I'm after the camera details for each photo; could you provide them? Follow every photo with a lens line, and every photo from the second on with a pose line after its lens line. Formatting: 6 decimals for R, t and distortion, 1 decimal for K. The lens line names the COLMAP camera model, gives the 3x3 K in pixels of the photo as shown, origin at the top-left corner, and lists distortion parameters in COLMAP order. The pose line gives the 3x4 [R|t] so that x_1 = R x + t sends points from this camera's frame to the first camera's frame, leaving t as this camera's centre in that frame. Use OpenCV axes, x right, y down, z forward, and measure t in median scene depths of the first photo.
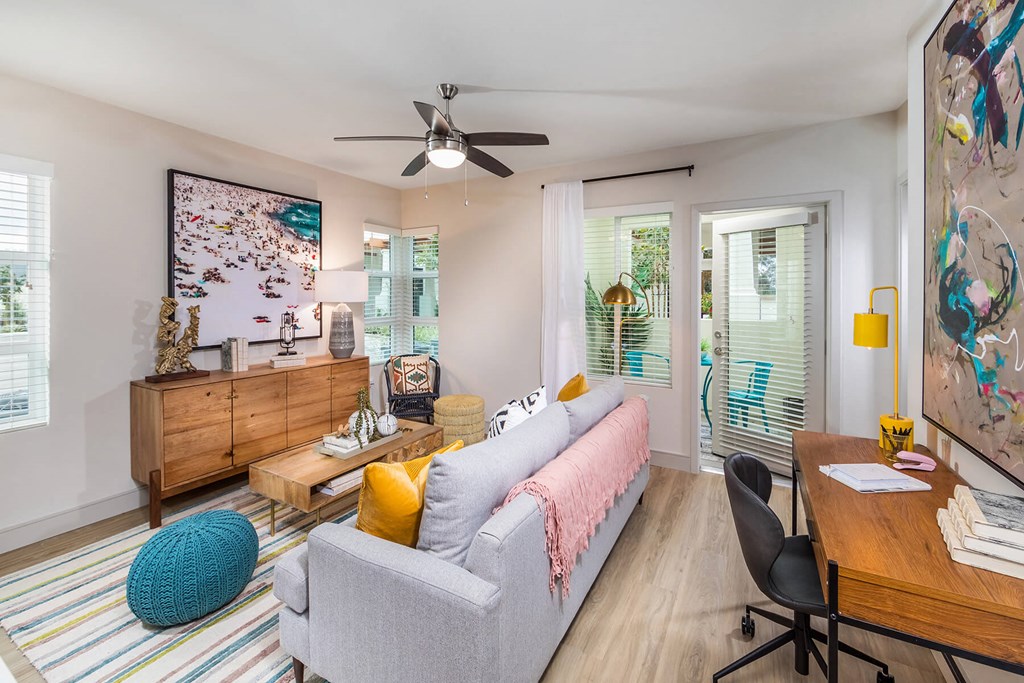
lens RADIAL K [[440.3, 0, 511.9], [0, 440.3, 297.4], [0, 0, 1]] dist [-0.000051, -0.000022]
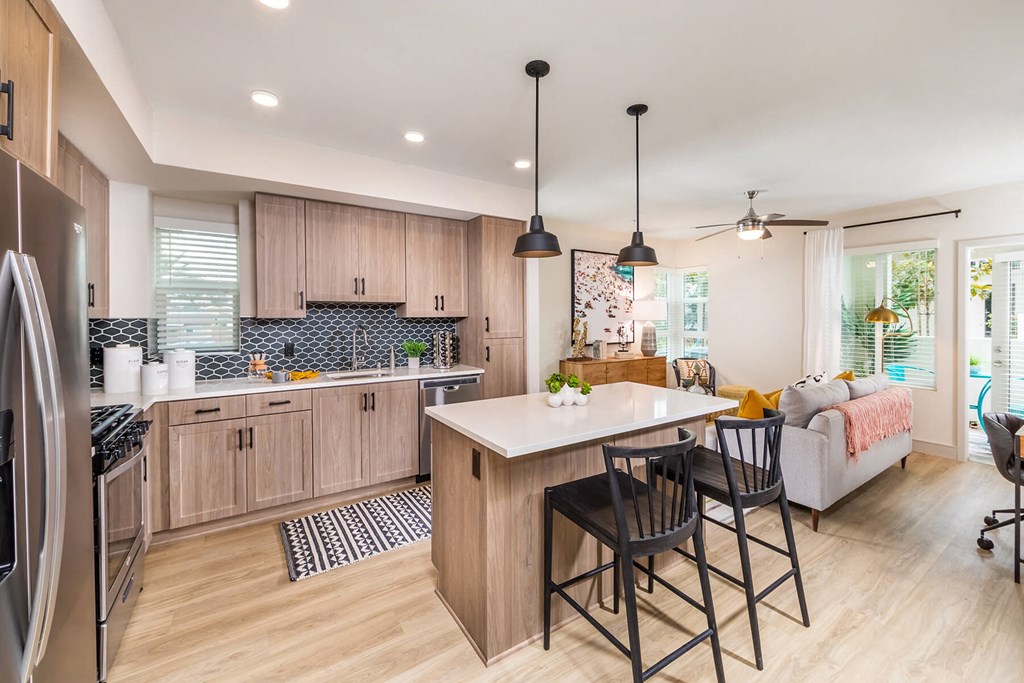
lens RADIAL K [[409.2, 0, 514.5], [0, 409.2, 318.8], [0, 0, 1]] dist [-0.000669, 0.000111]
pose [[0.890872, 0.000610, -0.454253, -0.172492], [0.001209, 0.999992, 0.003714, -0.000537], [0.454252, -0.003857, 0.890865, -0.565121]]
